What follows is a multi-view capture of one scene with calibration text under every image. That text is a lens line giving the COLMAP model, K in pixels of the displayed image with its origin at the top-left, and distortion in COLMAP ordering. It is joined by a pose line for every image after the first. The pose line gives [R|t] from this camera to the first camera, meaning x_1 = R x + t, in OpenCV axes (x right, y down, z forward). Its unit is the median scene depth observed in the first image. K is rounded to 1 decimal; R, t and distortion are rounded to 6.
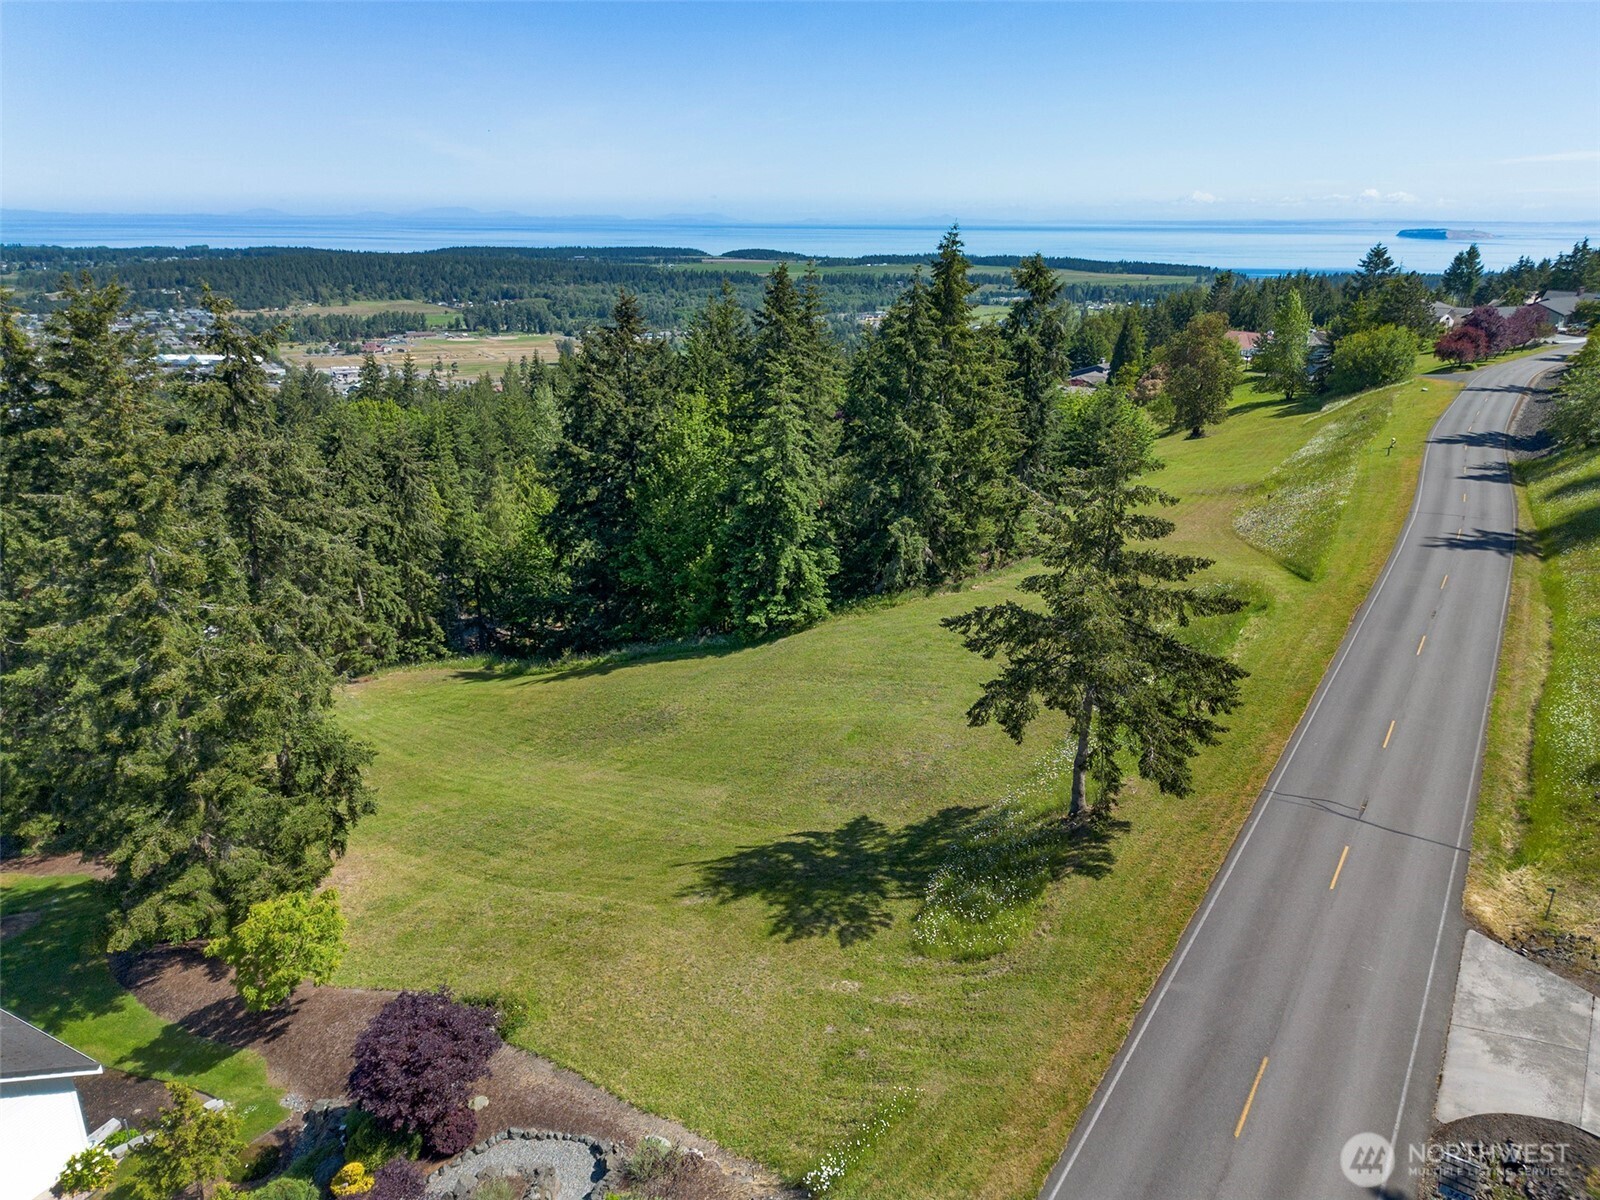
lens RADIAL K [[1135.3, 0, 804.6], [0, 1135.3, 597.3], [0, 0, 1]] dist [0.067482, -0.068288]
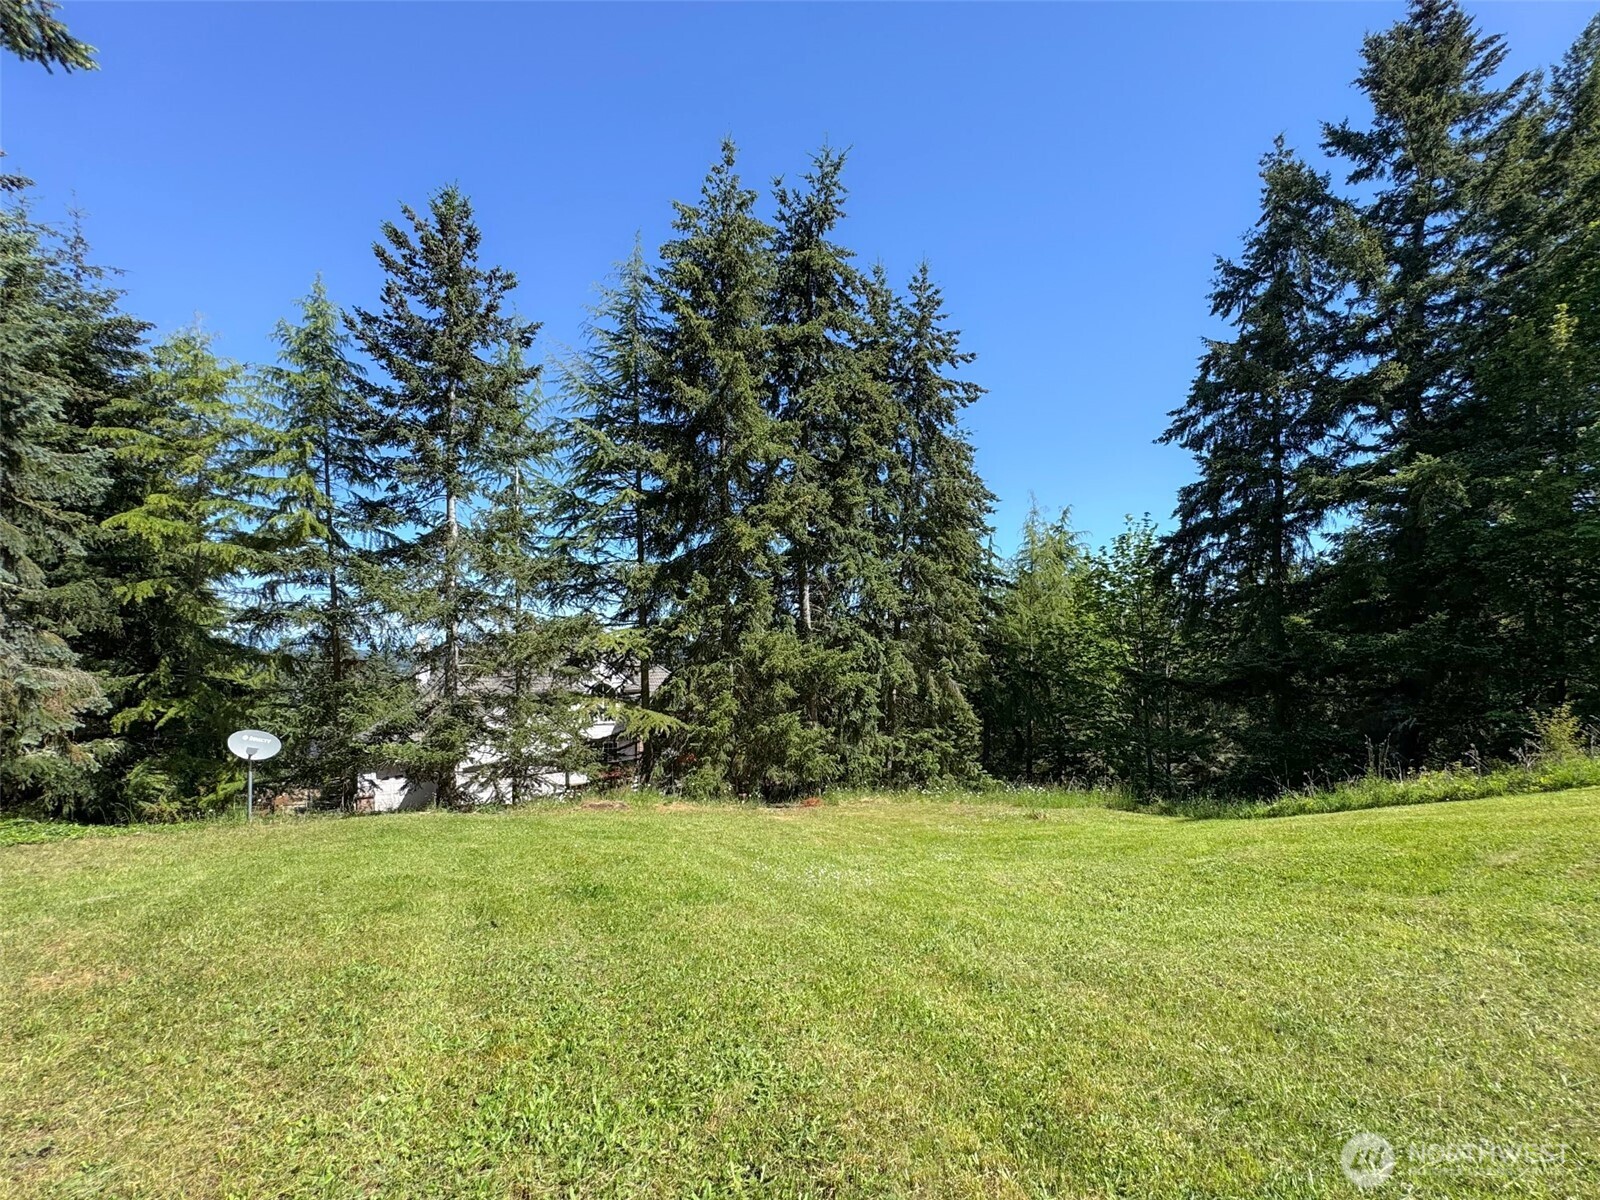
lens RADIAL K [[721.0, 0, 845.7], [0, 721.0, 652.8], [0, 0, 1]] dist [-0.001638, -0.000026]
pose [[0.967781, 0.006099, -0.251720, -0.346235], [-0.082362, 0.952380, -0.293580, 0.102563], [0.237942, 0.304853, 0.922197, 0.857165]]
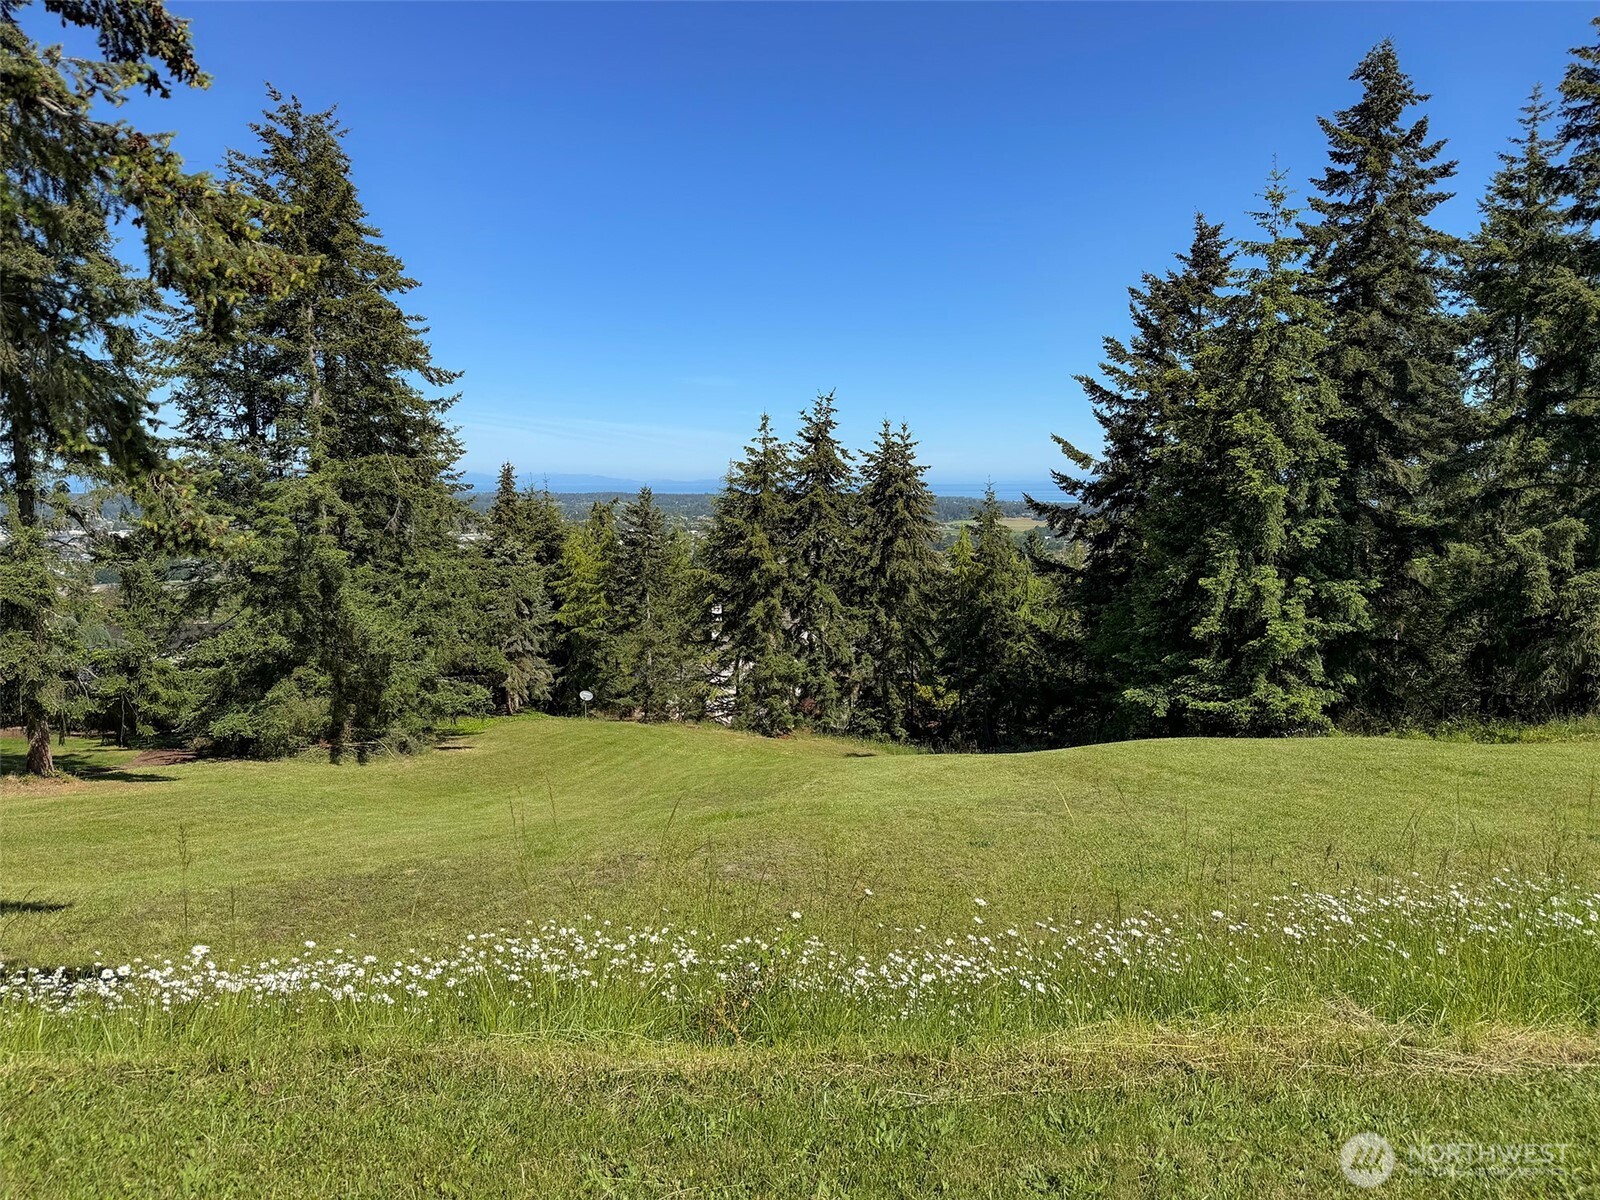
lens RADIAL K [[1111.7, 0, 799.2], [0, 1111.7, 595.2], [0, 0, 1]] dist [0.143533, -0.225187]
pose [[0.630033, 0.072879, -0.773141, 0.226961], [-0.238252, 0.965713, -0.103120, 0.060113], [0.739117, 0.249172, 0.625795, 0.557805]]
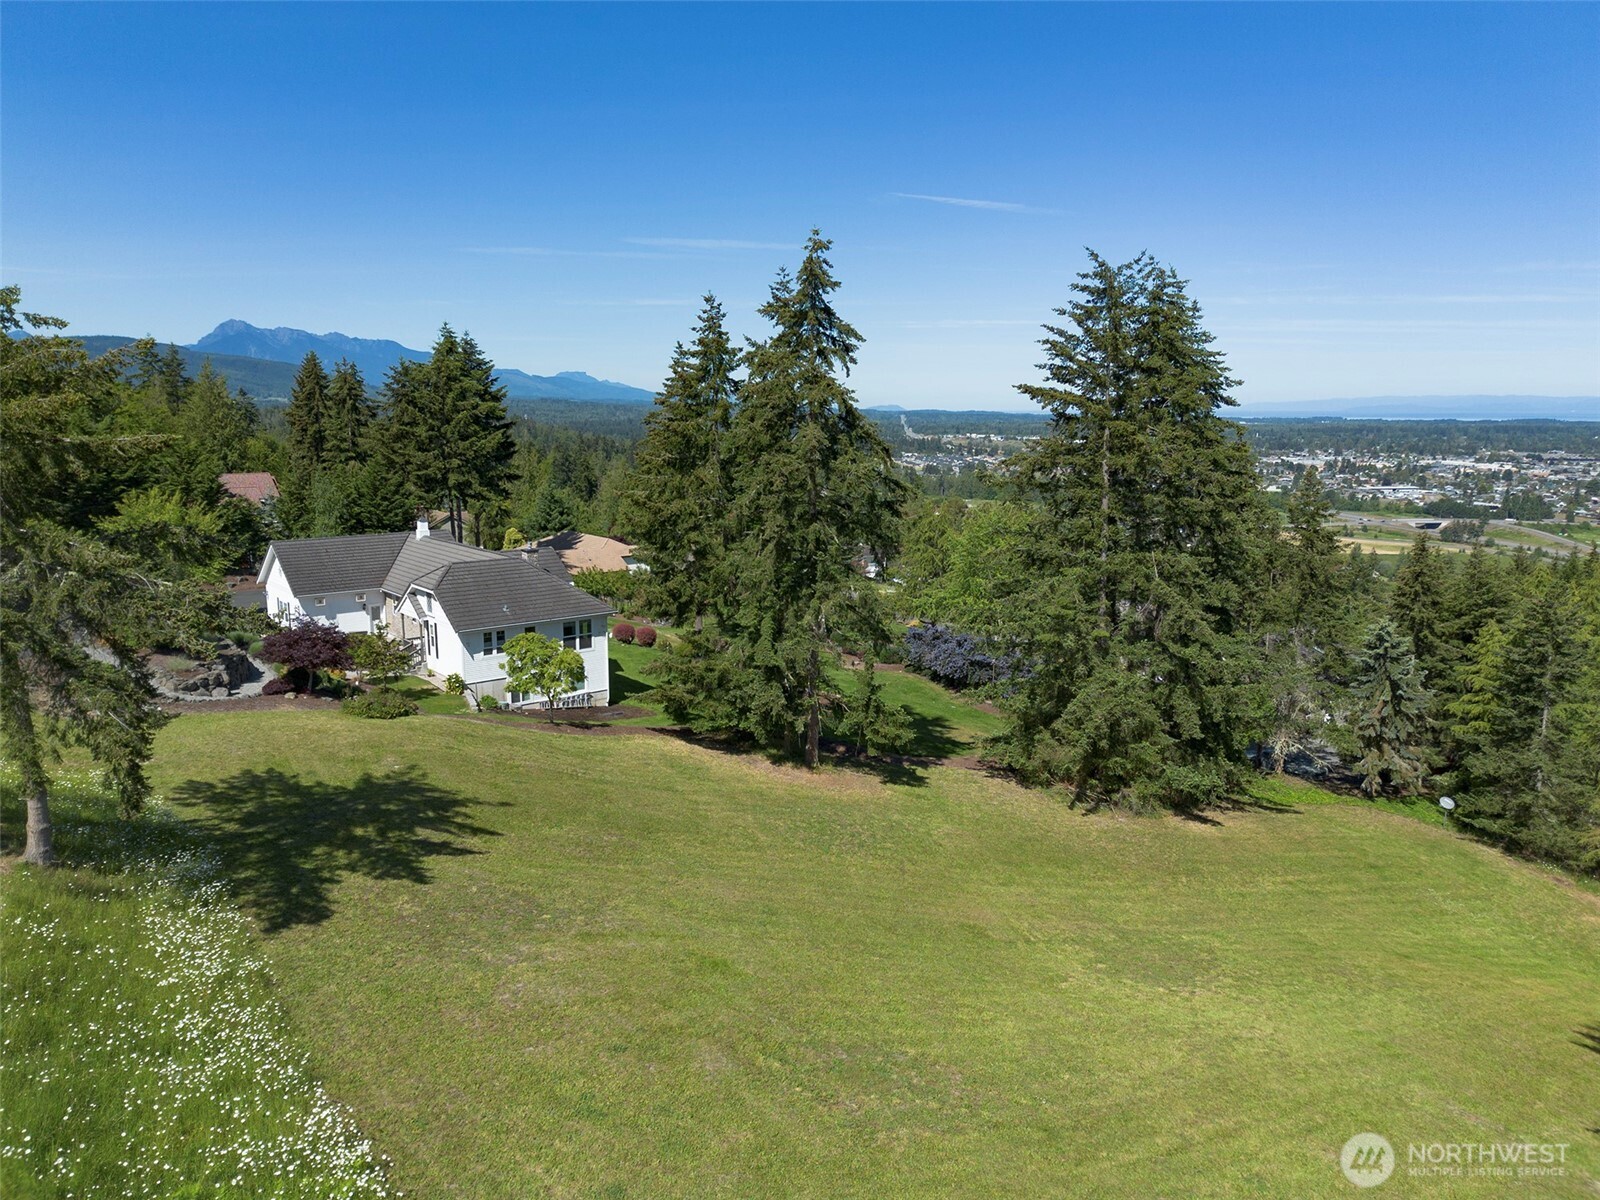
lens RADIAL K [[1135.3, 0, 804.6], [0, 1135.3, 597.3], [0, 0, 1]] dist [0.067482, -0.068288]
pose [[-0.394776, 0.150252, -0.906408, 0.333694], [-0.292771, 0.914539, 0.279113, -0.133306], [0.870883, 0.375558, -0.317048, 0.804930]]
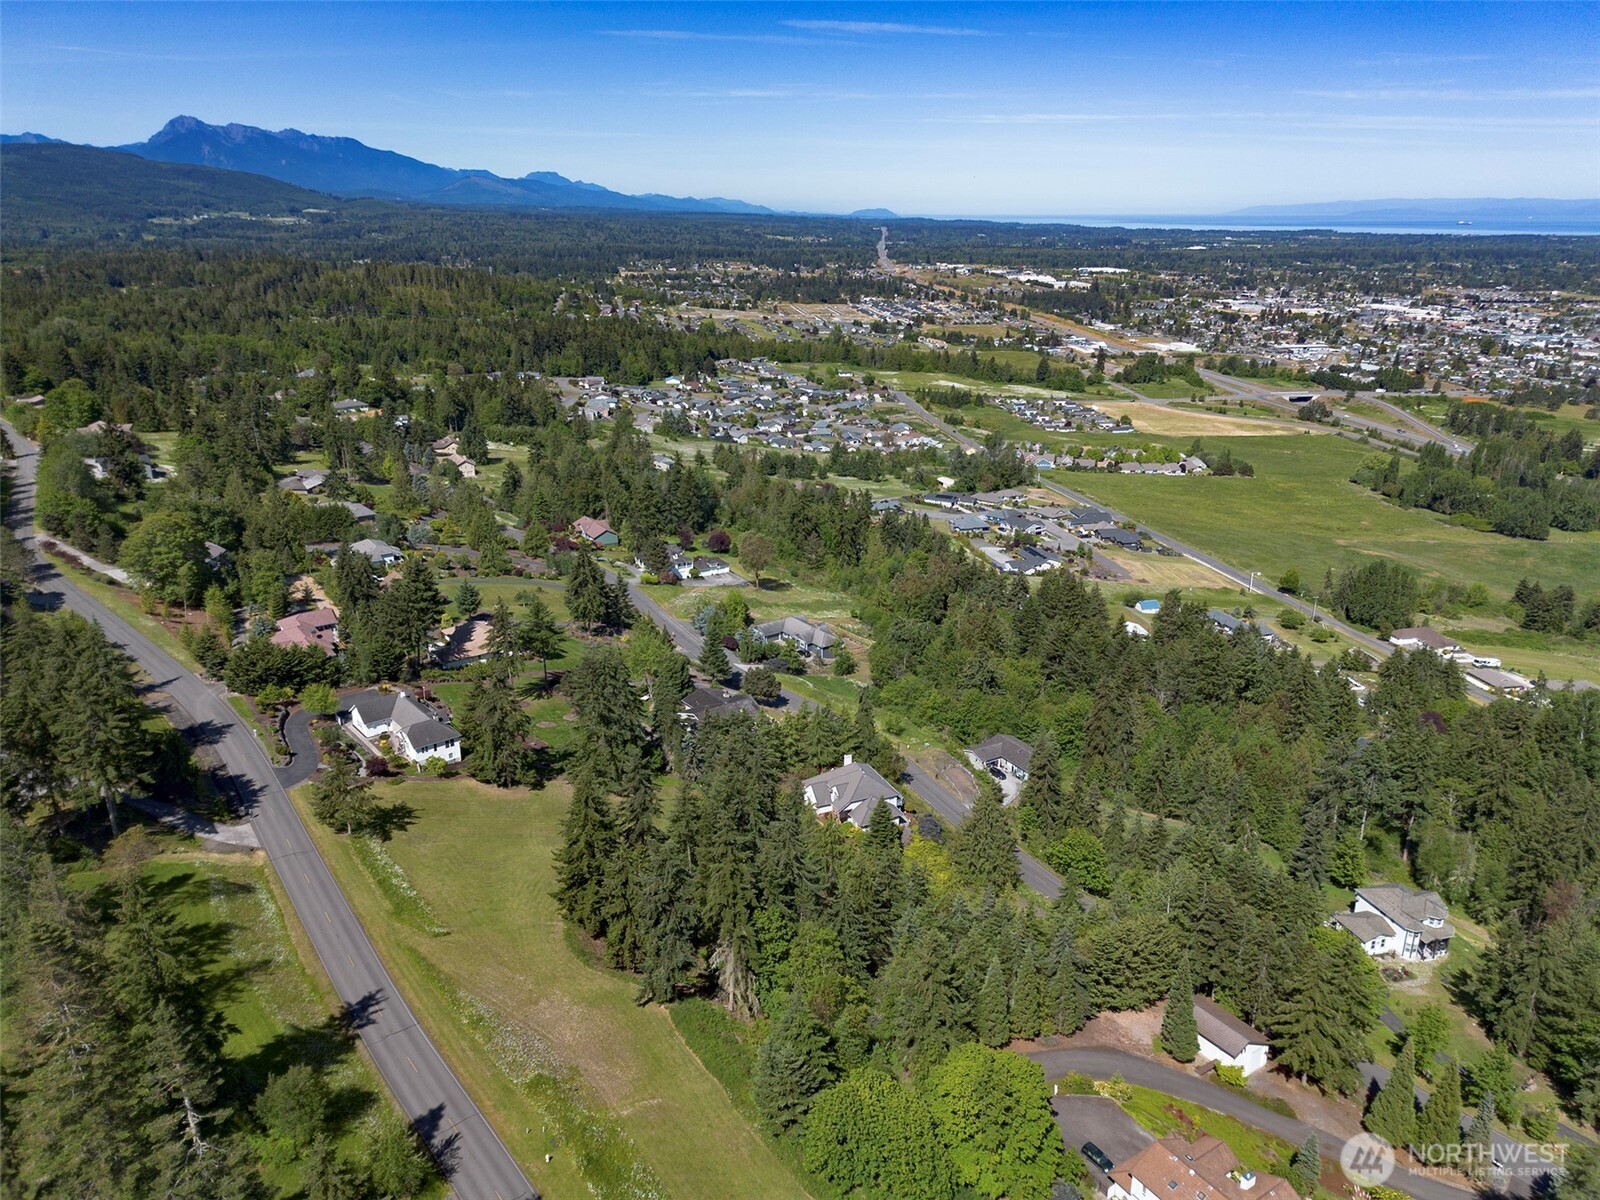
lens RADIAL K [[1135.3, 0, 804.6], [0, 1135.3, 597.3], [0, 0, 1]] dist [0.067482, -0.068288]
pose [[-0.383474, 0.295235, -0.875091, 1.633543], [-0.296697, 0.857920, 0.419458, -1.525443], [0.874596, 0.420488, -0.241395, 1.672856]]
